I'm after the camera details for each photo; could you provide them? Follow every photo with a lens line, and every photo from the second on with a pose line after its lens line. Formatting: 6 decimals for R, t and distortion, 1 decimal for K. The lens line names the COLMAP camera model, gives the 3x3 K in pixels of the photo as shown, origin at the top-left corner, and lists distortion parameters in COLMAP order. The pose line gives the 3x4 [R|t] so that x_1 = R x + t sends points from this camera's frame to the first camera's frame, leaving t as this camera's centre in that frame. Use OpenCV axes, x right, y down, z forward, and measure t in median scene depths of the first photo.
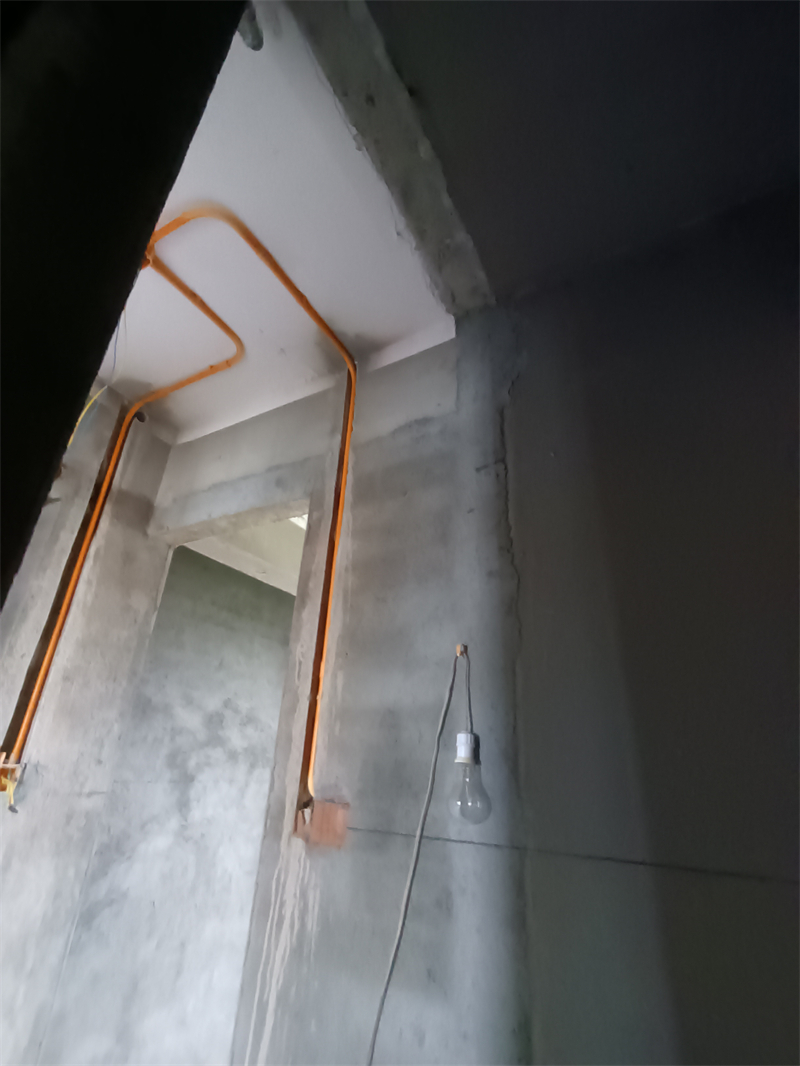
lens RADIAL K [[490.9, 0, 402.7], [0, 490.9, 531.4], [0, 0, 1]] dist [-0.003050, 0.002339]
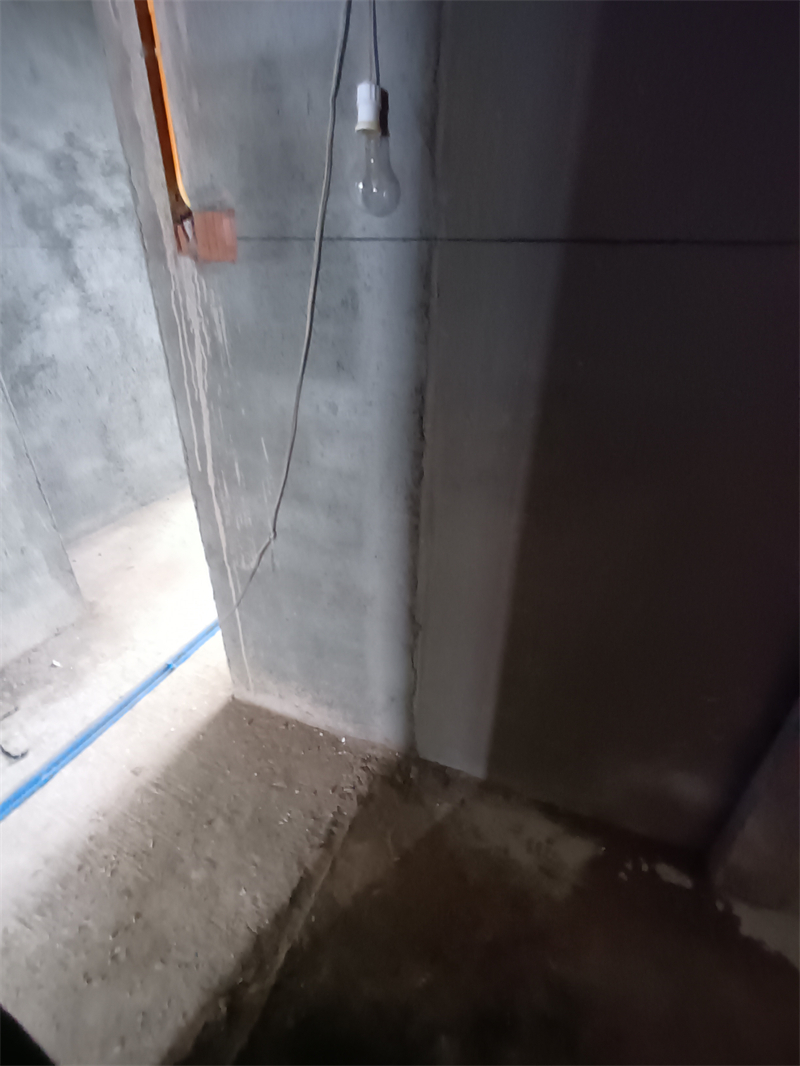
lens RADIAL K [[490.9, 0, 404.4], [0, 490.9, 533.6], [0, 0, 1]] dist [-0.003050, 0.002339]
pose [[0.991038, -0.083976, 0.103881, 0.044355], [-0.034465, 0.590596, 0.806231, 0.195803], [-0.129056, -0.802586, 0.582409, 0.035046]]
